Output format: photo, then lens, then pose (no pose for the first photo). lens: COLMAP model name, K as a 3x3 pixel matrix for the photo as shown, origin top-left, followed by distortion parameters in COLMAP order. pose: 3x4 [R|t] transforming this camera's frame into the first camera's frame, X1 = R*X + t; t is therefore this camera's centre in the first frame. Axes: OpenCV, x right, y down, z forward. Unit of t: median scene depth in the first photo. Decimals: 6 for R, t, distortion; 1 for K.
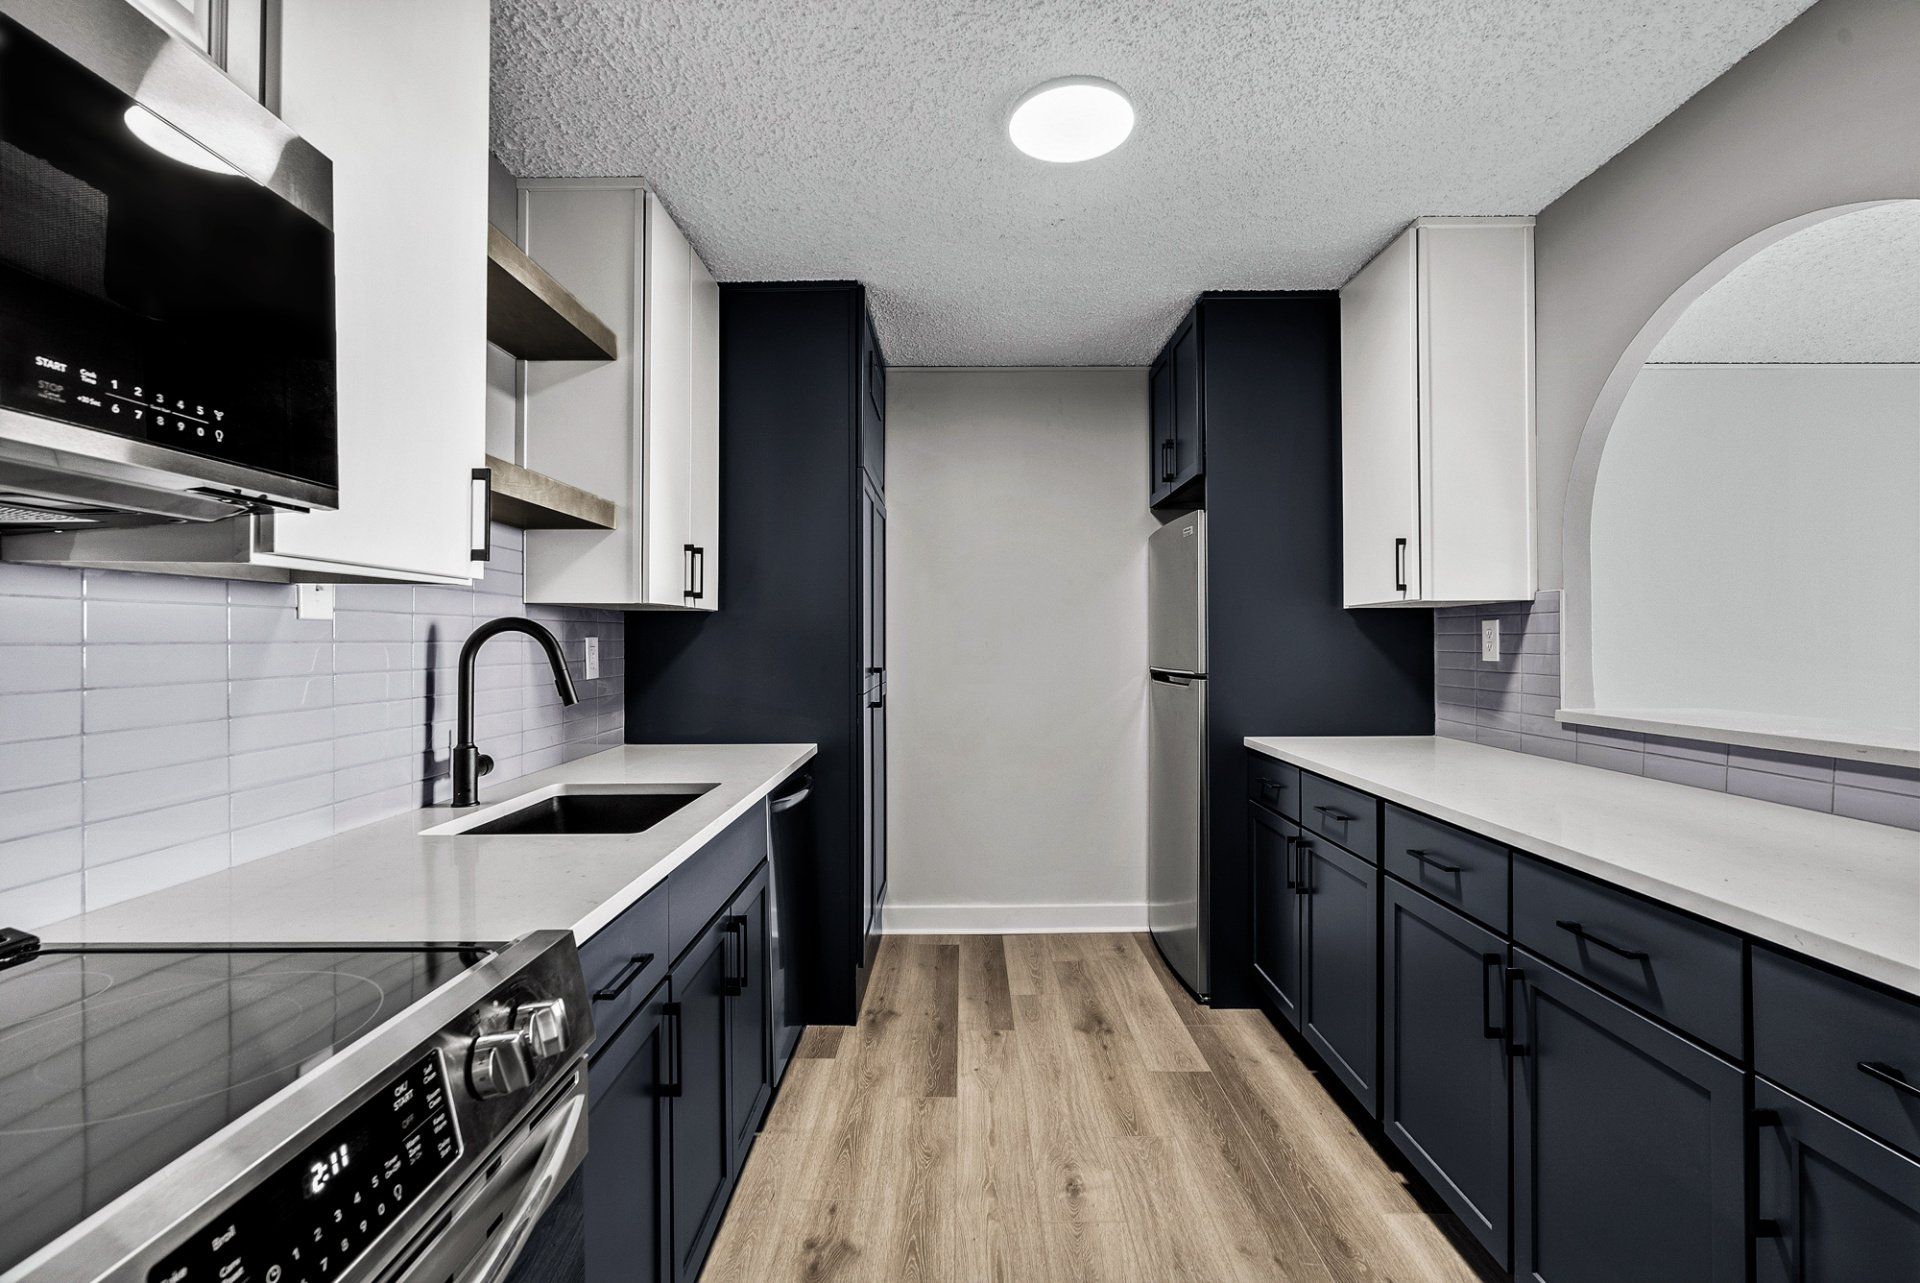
lens RADIAL K [[896.1, 0, 977.3], [0, 896.1, 637.4], [0, 0, 1]] dist [-0.012904, 0.003225]
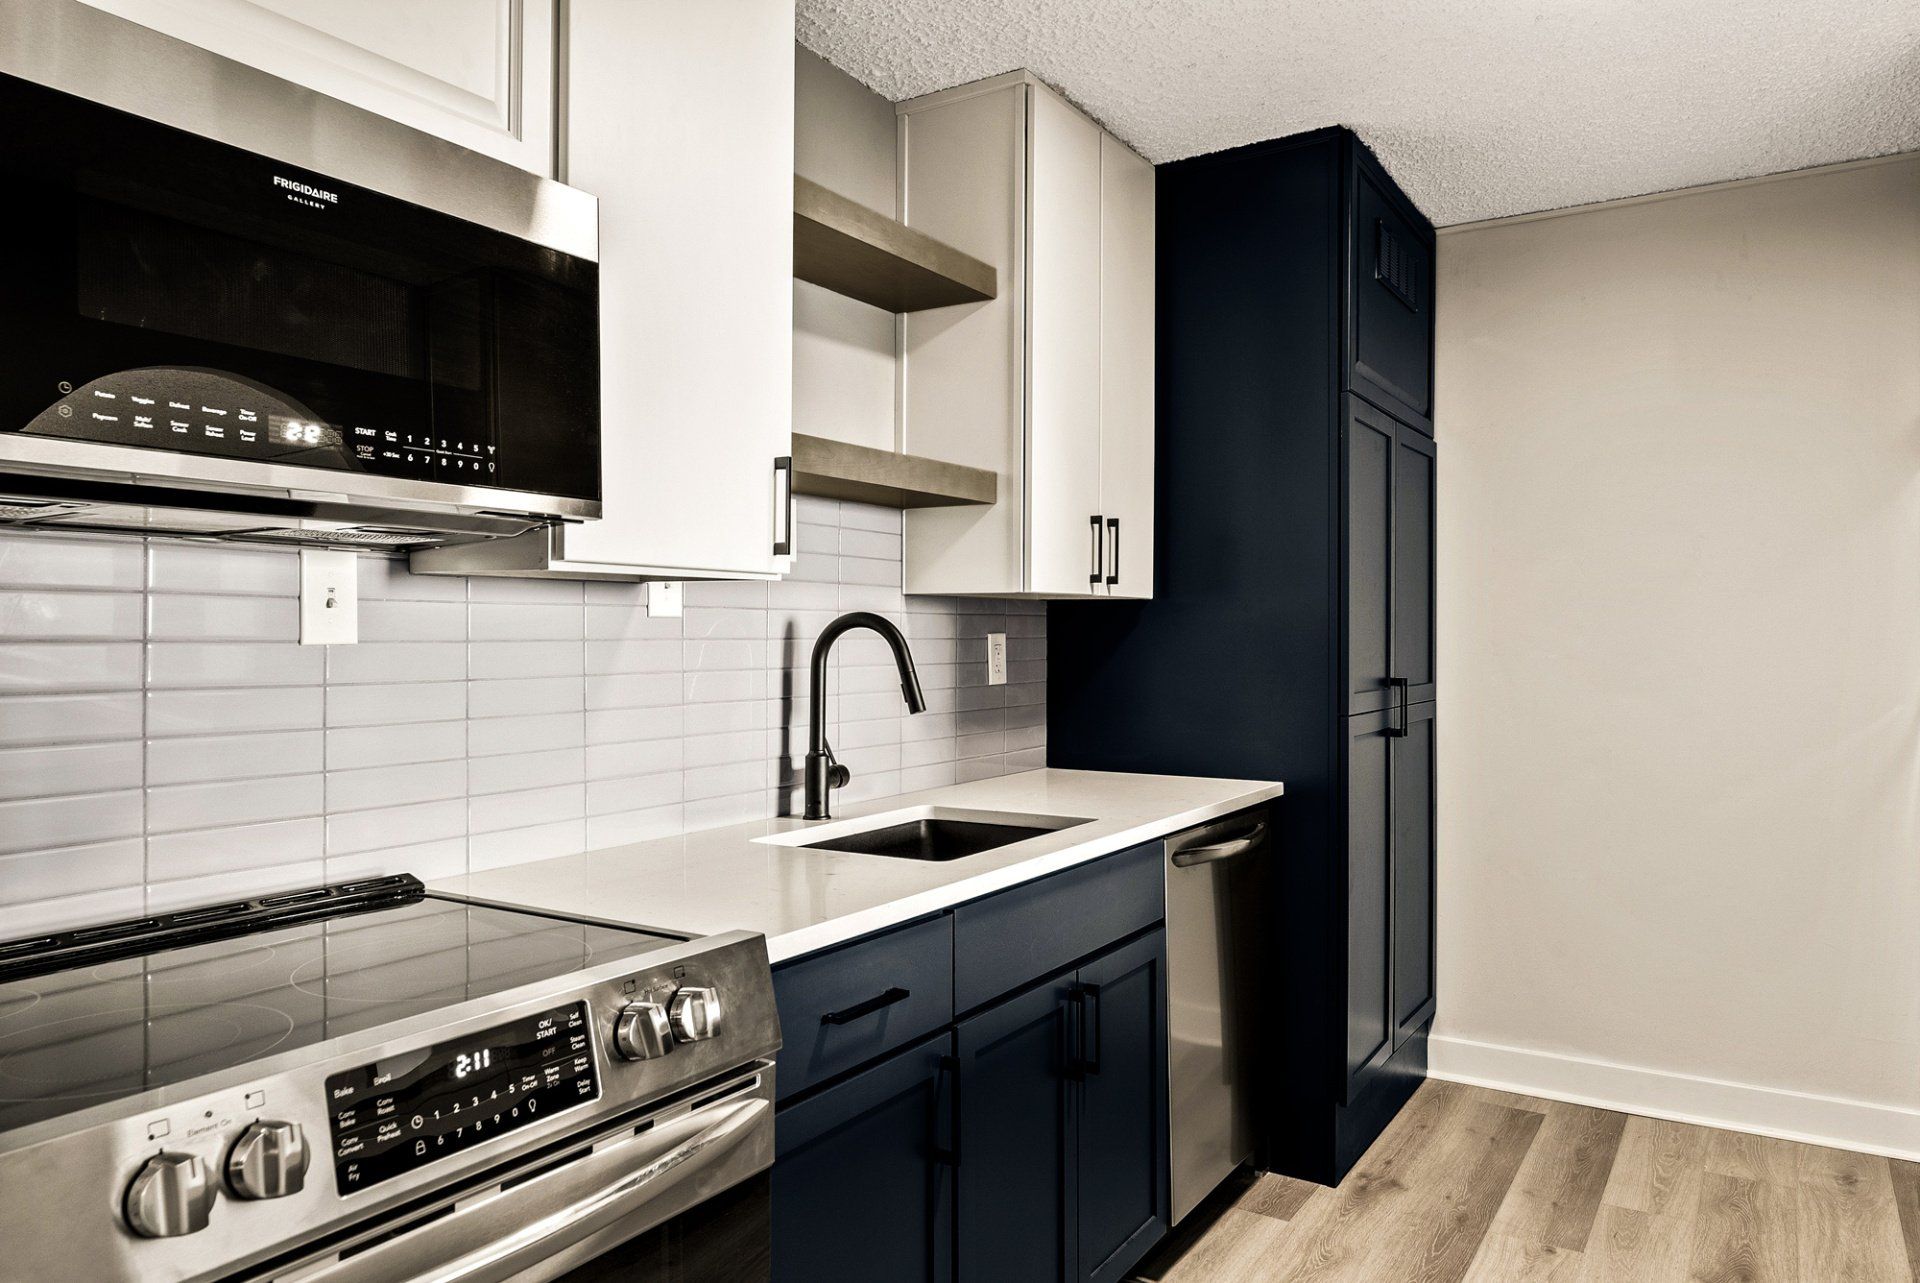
lens RADIAL K [[1339.2, 0, 944.4], [0, 1339.2, 633.1], [0, 0, 1]] dist [-0.004701, 0.006749]
pose [[0.833110, 0.003432, -0.553096, 0.221092], [-0.002092, 0.999993, 0.003054, -0.004499], [0.553103, -0.001387, 0.833112, -0.052525]]
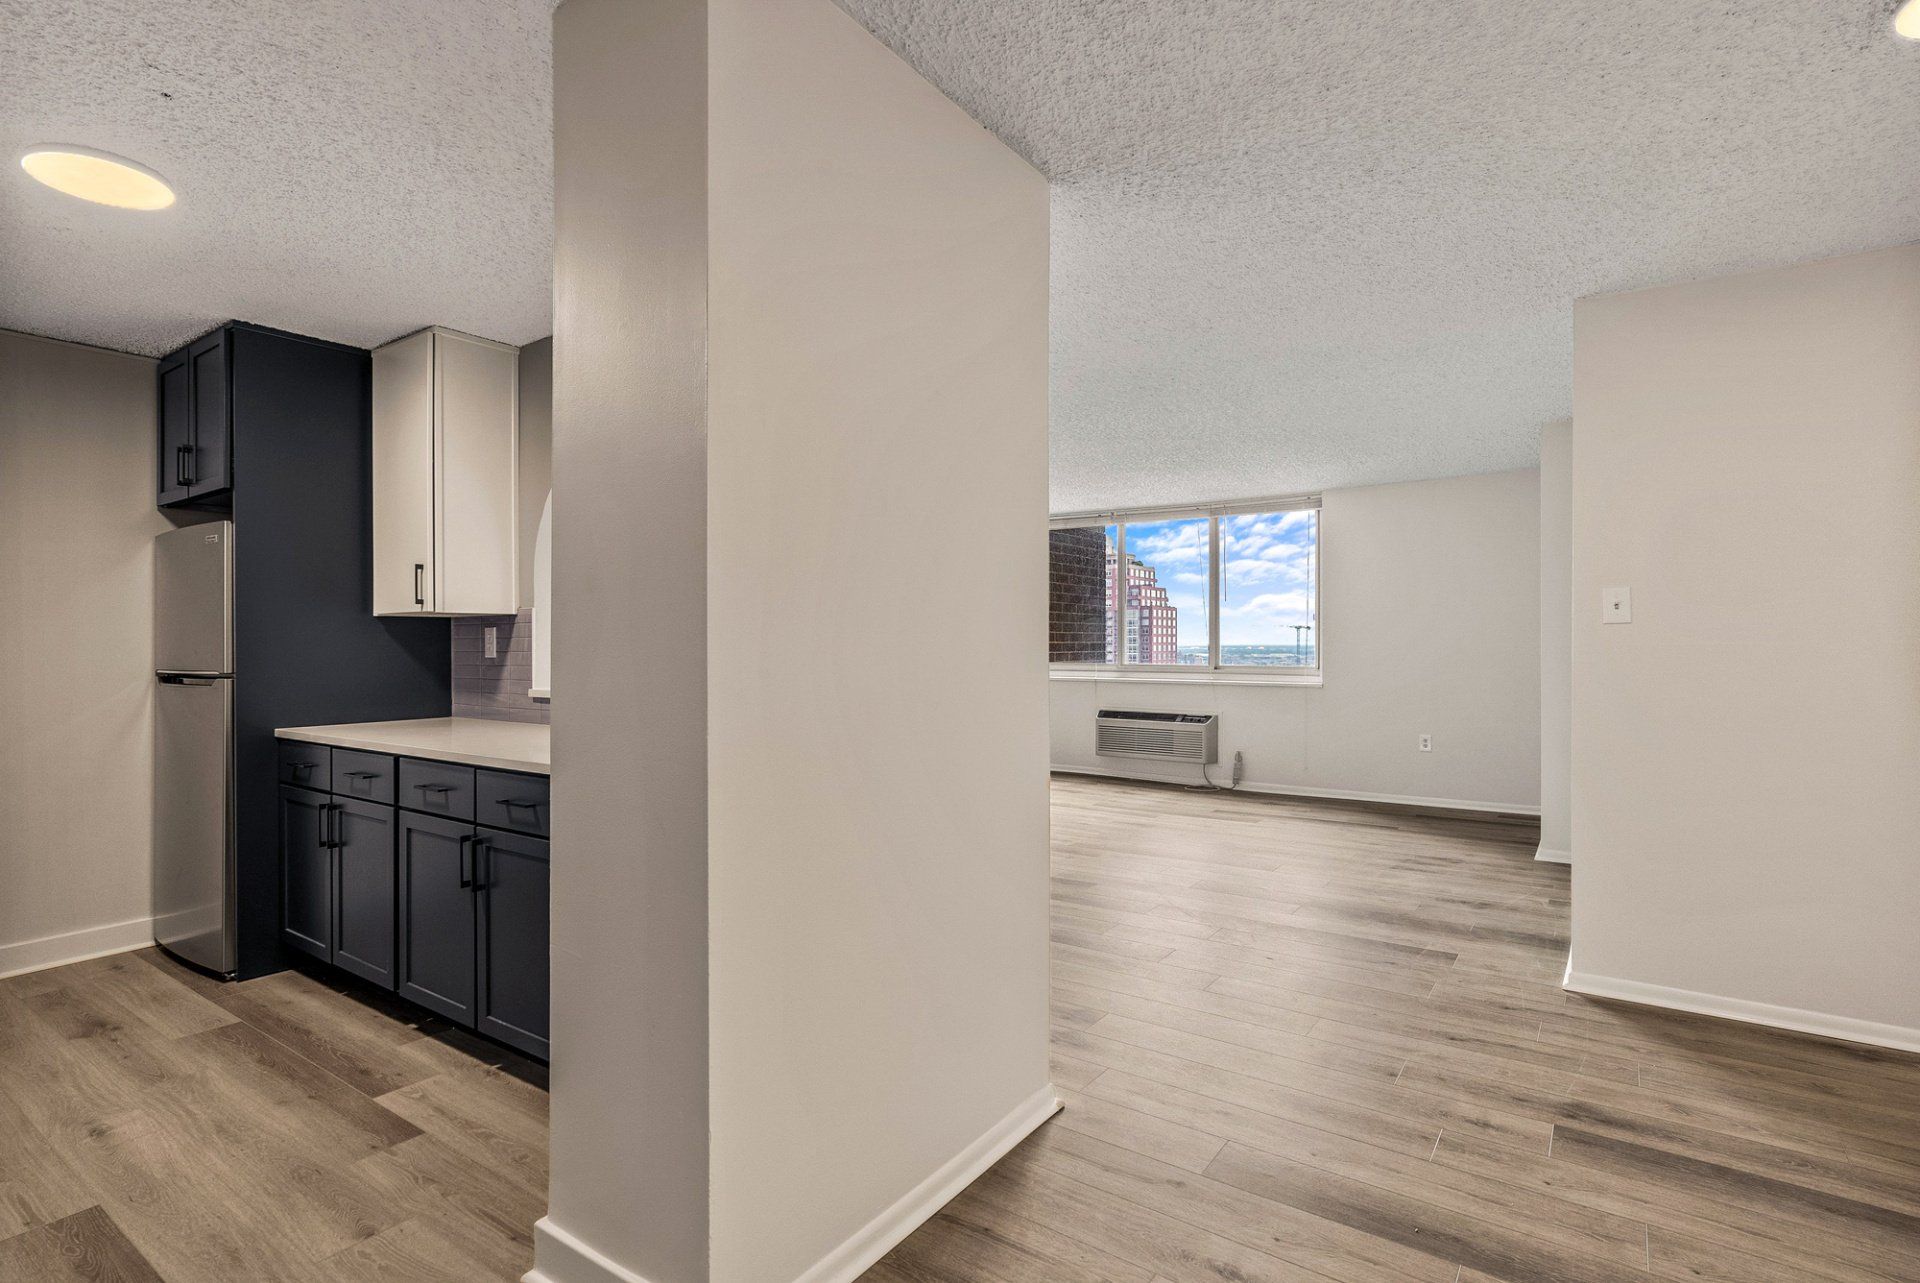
lens RADIAL K [[896.1, 0, 951.1], [0, 896.1, 641.0], [0, 0, 1]] dist [-0.012904, 0.003225]
pose [[0.582283, 0.004094, 0.812976, -0.136768], [-0.000364, 0.999989, -0.004775, 0.008267], [-0.812986, 0.002485, 0.582278, -0.401156]]
